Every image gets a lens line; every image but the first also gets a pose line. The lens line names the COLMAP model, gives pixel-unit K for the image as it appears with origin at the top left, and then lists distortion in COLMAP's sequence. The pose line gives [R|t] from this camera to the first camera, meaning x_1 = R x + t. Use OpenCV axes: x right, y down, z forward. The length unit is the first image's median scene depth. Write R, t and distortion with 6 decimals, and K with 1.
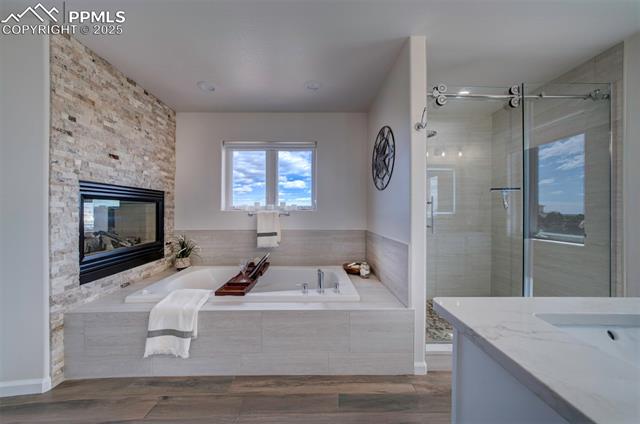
lens RADIAL K [[219.6, 0, 320.0], [0, 219.6, 212.0], [0, 0, 1]] dist [-0.013094, 0.000208]
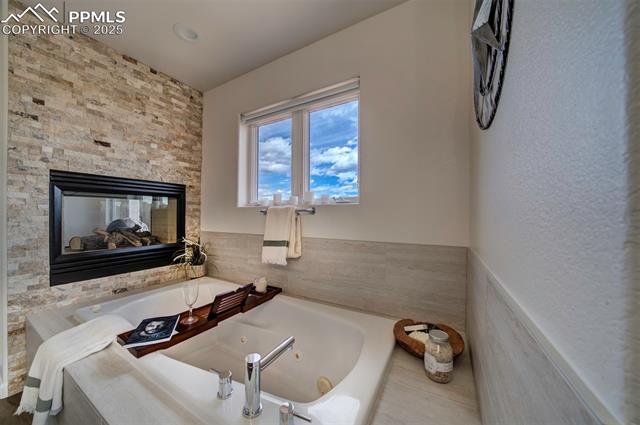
lens RADIAL K [[233.7, 0, 320.0], [0, 233.7, 212.5], [0, 0, 1]] dist [-0.017722, 0.000296]
pose [[0.847223, -0.005341, -0.531211, 0.282855], [-0.006570, 0.999768, -0.020530, 0.036882], [0.531197, 0.020884, 0.846991, 0.649918]]
